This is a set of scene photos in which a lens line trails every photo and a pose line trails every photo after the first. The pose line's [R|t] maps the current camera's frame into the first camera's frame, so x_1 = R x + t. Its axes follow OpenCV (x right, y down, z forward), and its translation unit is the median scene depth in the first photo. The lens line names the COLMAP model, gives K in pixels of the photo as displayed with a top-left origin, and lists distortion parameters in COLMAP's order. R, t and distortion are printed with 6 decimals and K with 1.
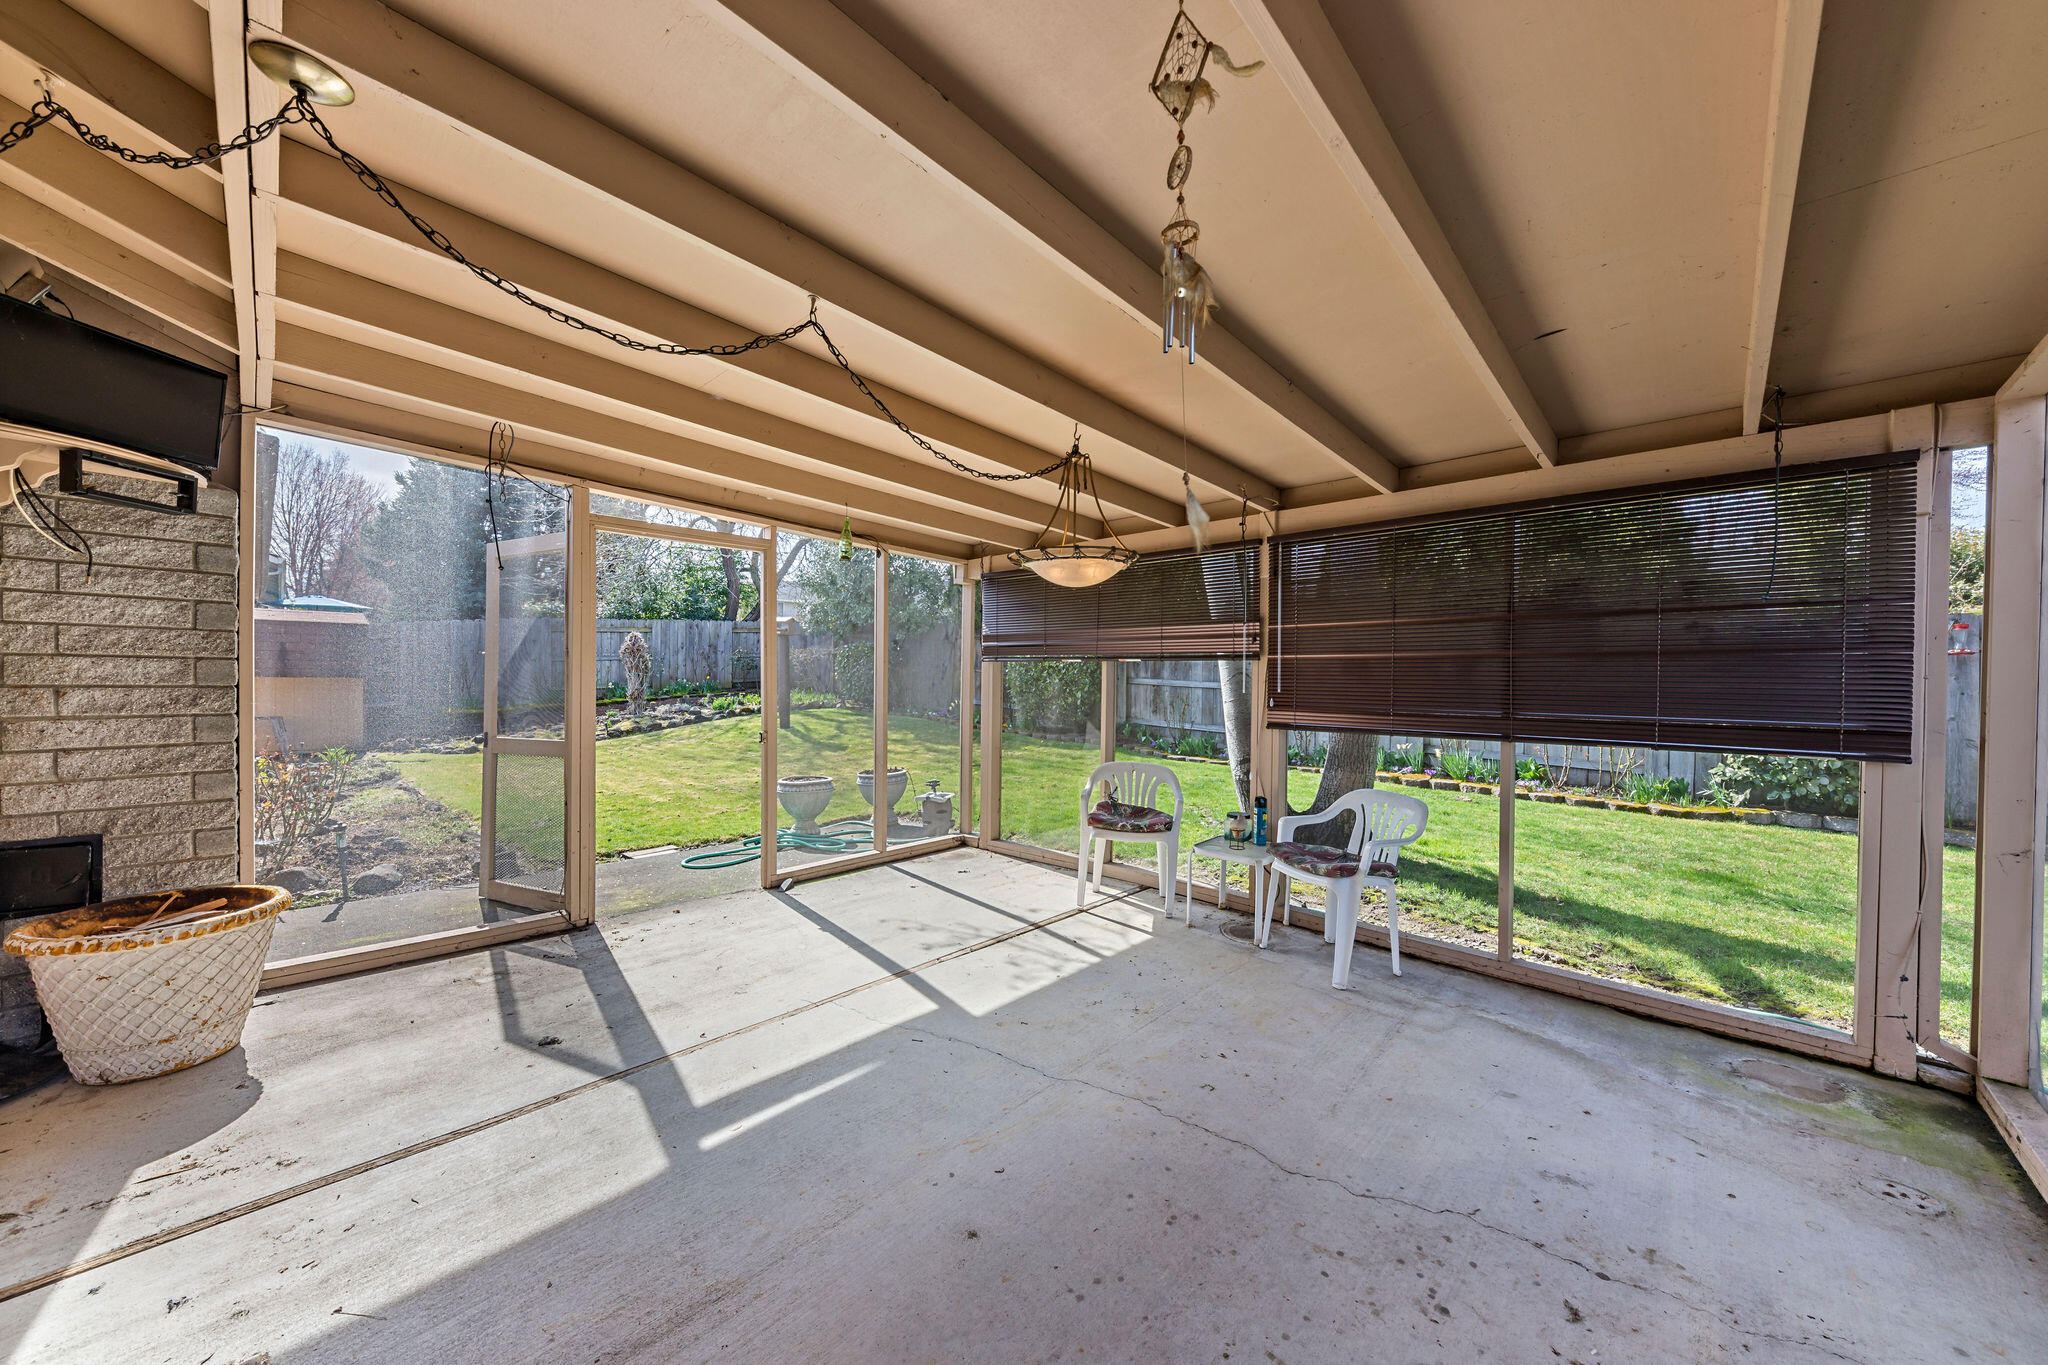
lens RADIAL K [[716.3, 0, 1042.8], [0, 716.3, 690.3], [0, 0, 1]] dist [-0.001768, -0.002201]
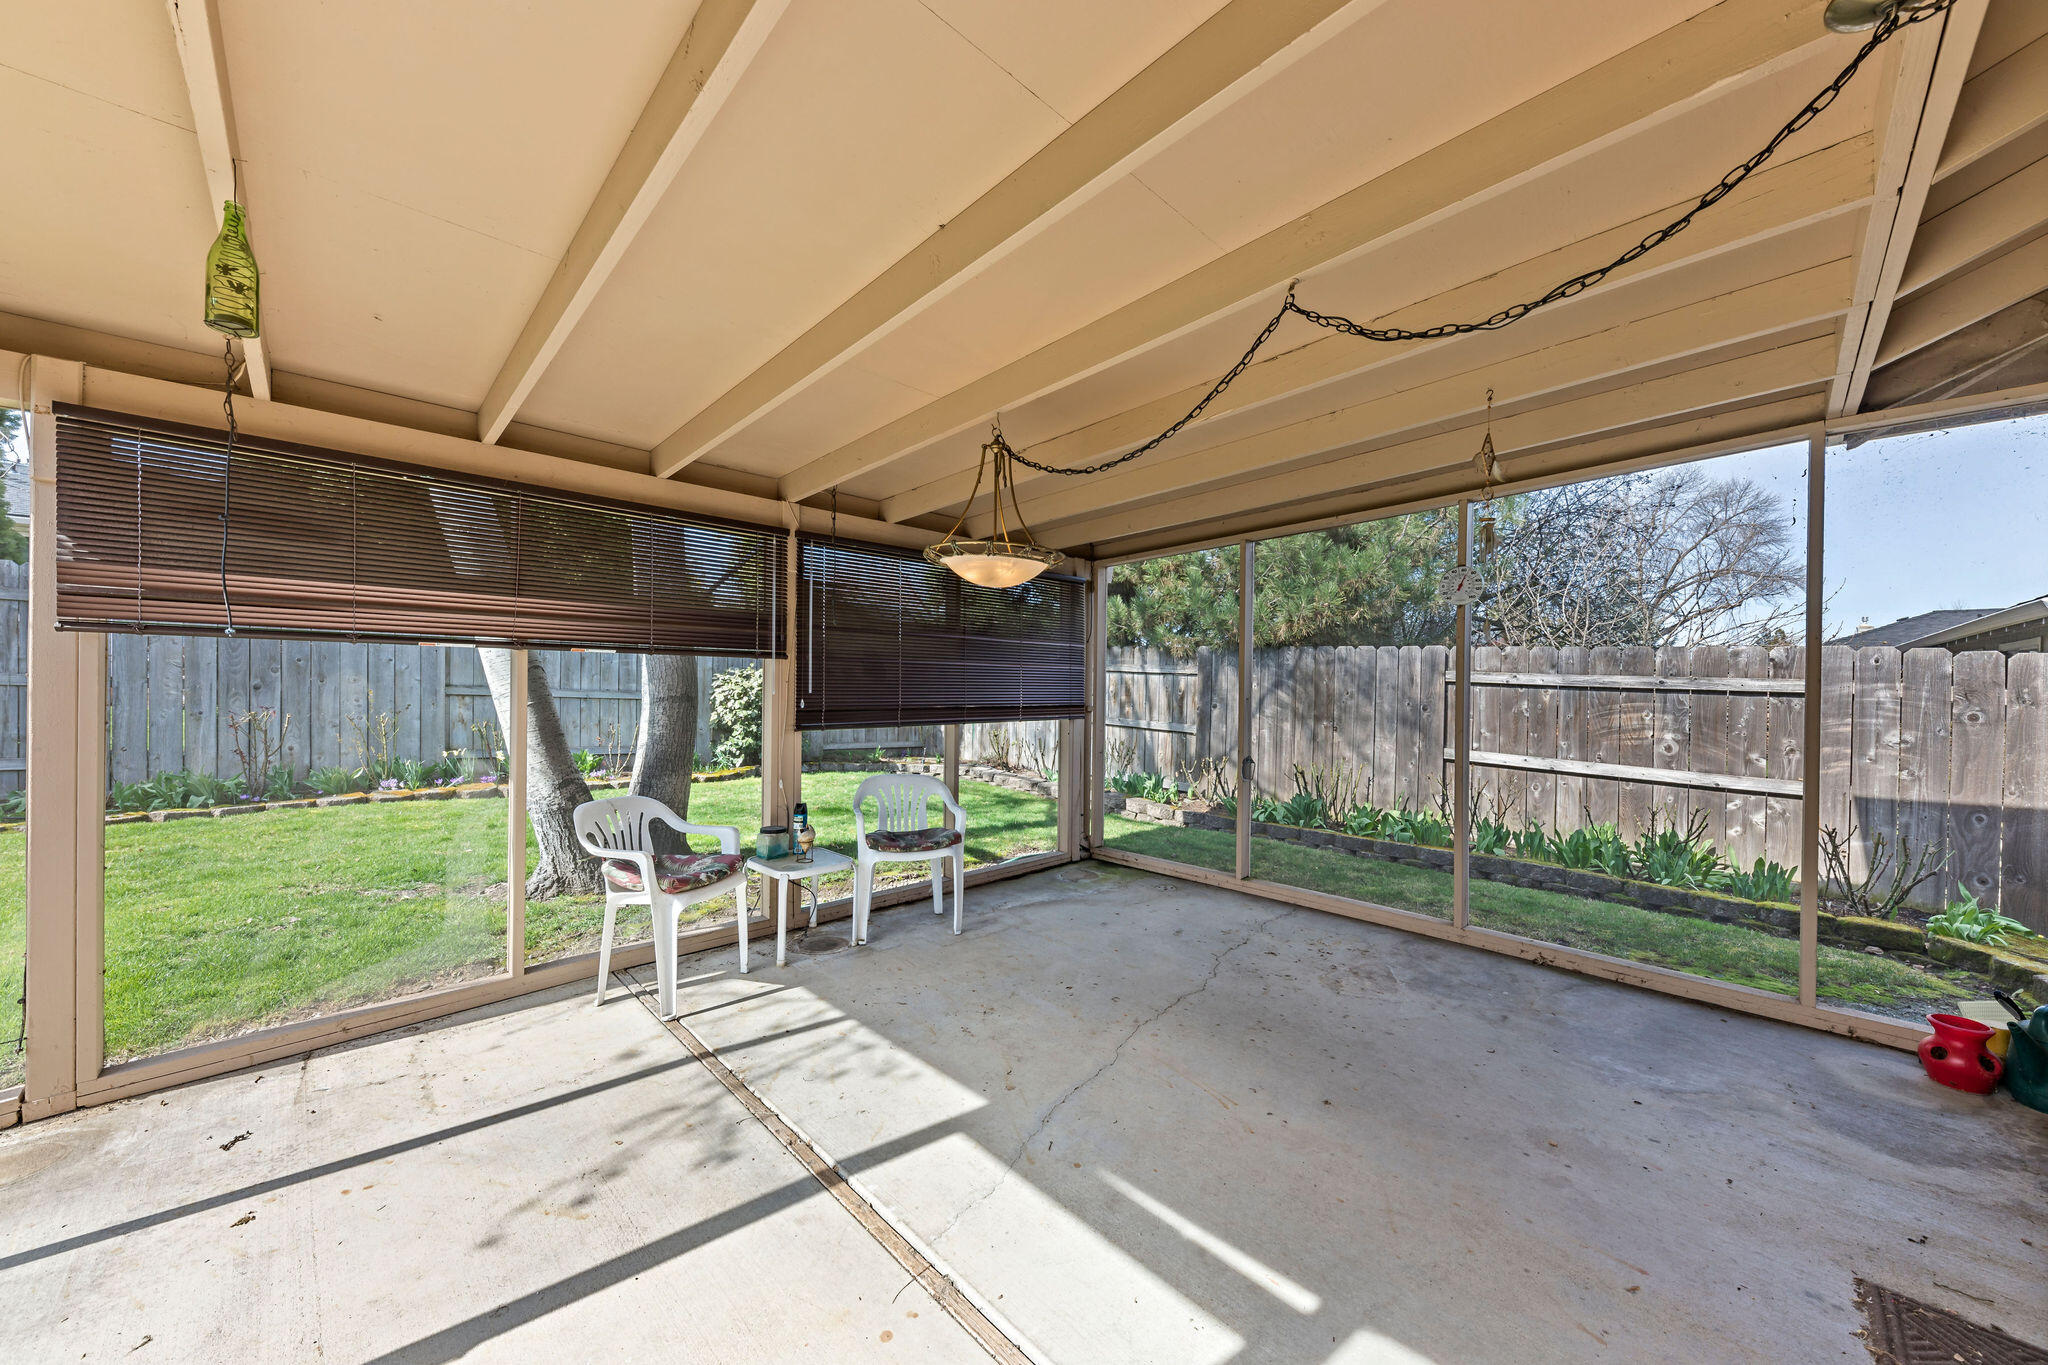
lens RADIAL K [[716.3, 0, 1033.9], [0, 716.3, 681.7], [0, 0, 1]] dist [-0.001768, -0.002201]
pose [[0.038402, -0.009149, 0.999220, -0.827165], [0.002381, 0.999956, 0.009064, -0.025351], [-0.999260, 0.002031, 0.038422, 0.849193]]
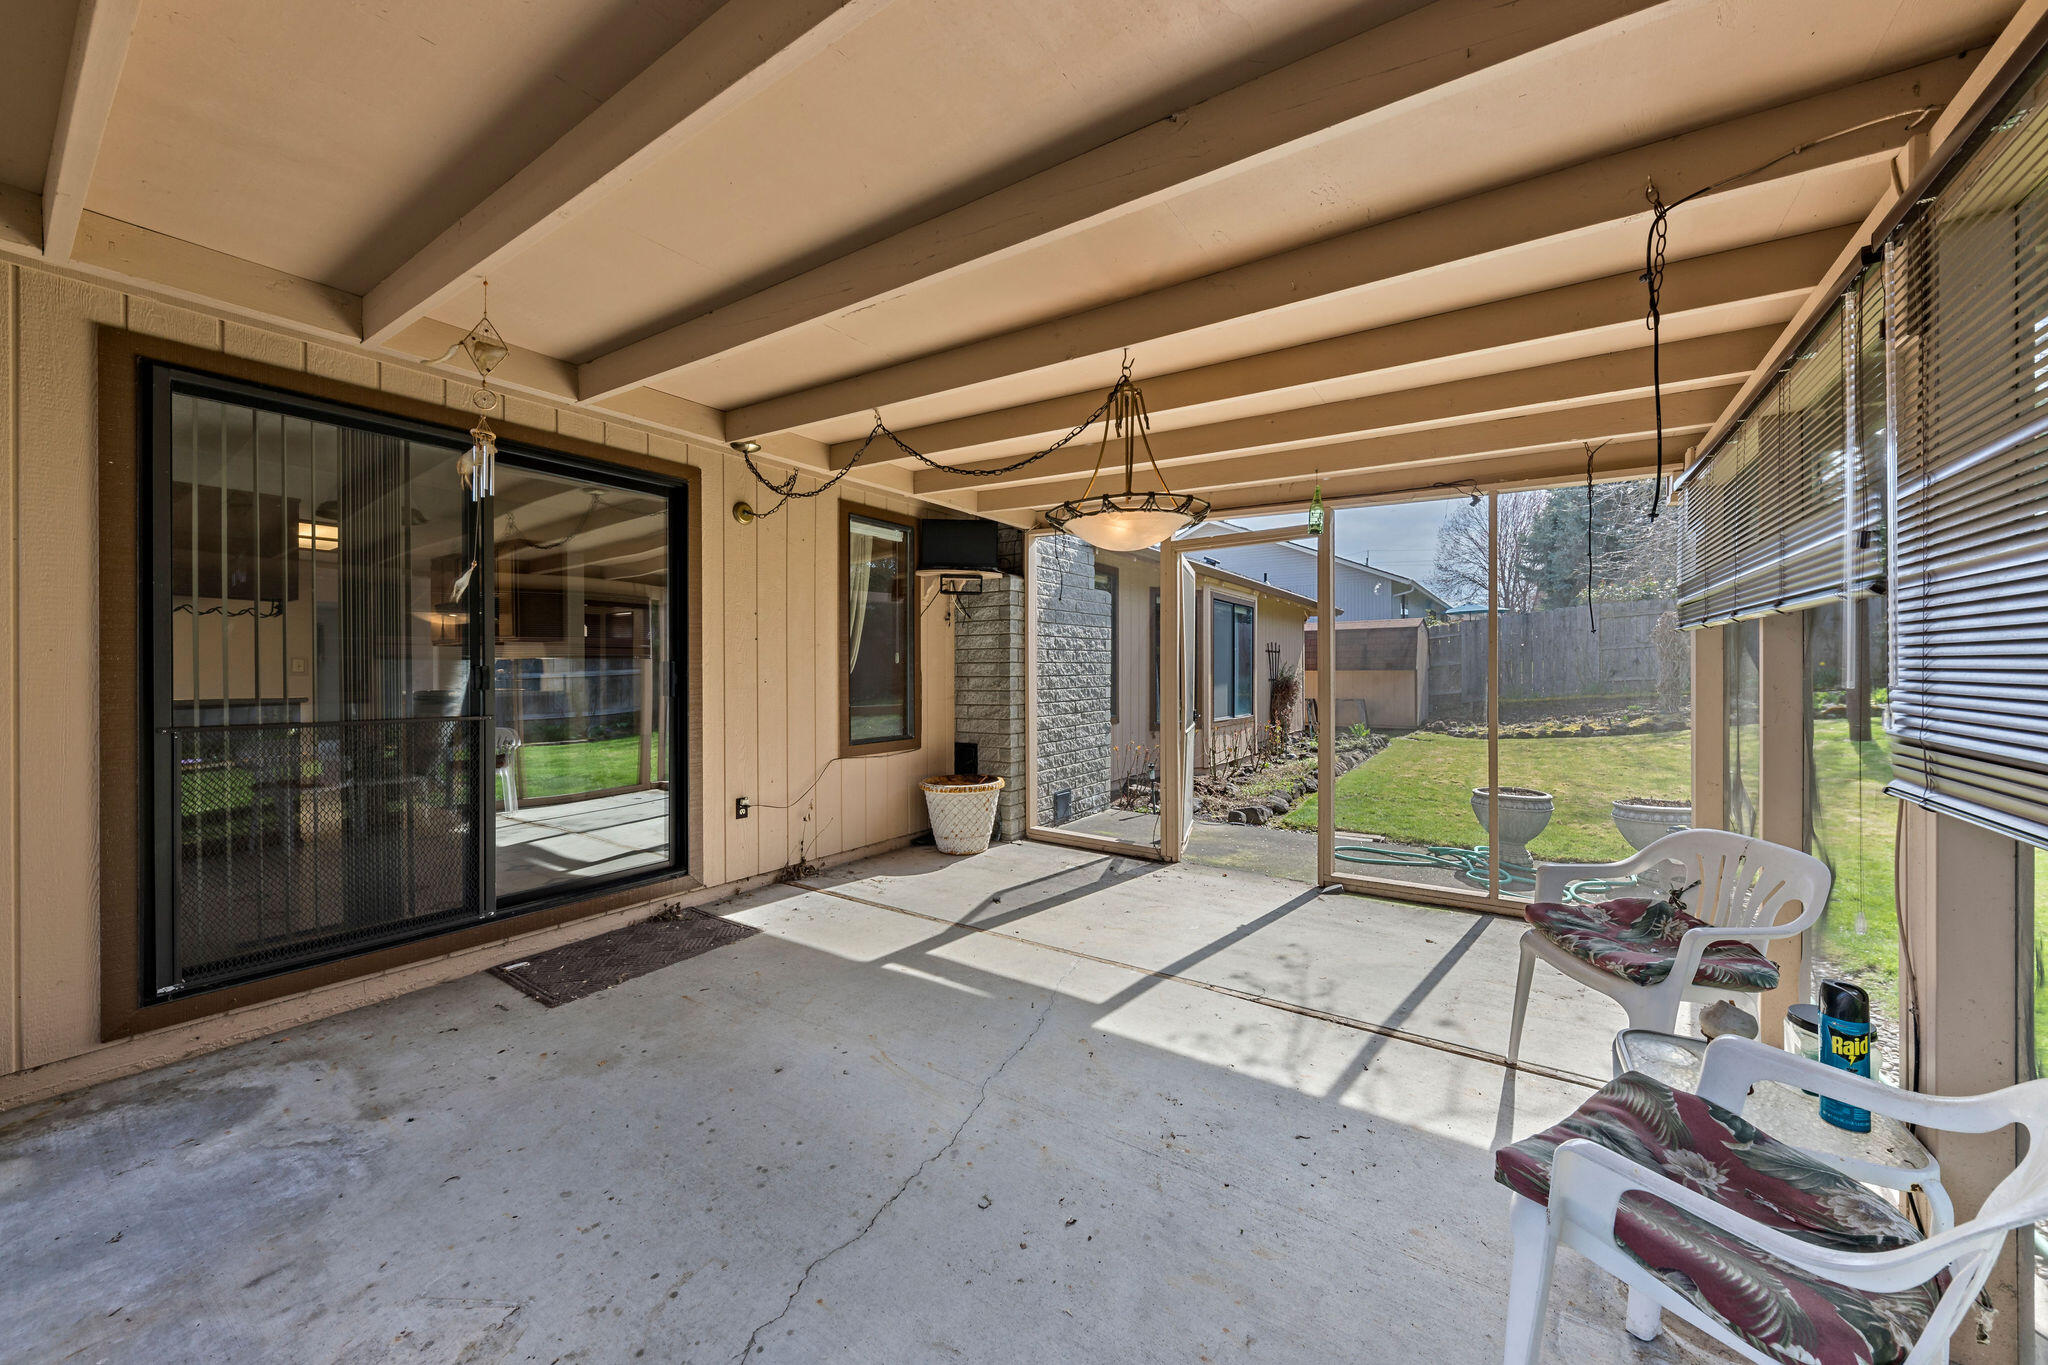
lens RADIAL K [[716.3, 0, 1040.8], [0, 716.3, 674.8], [0, 0, 1]] dist [-0.001768, -0.002201]
pose [[0.156123, -0.003083, -0.987733, 0.768134], [-0.006867, 0.999968, -0.004206, -0.001972], [0.987714, 0.007440, 0.156097, 0.724849]]
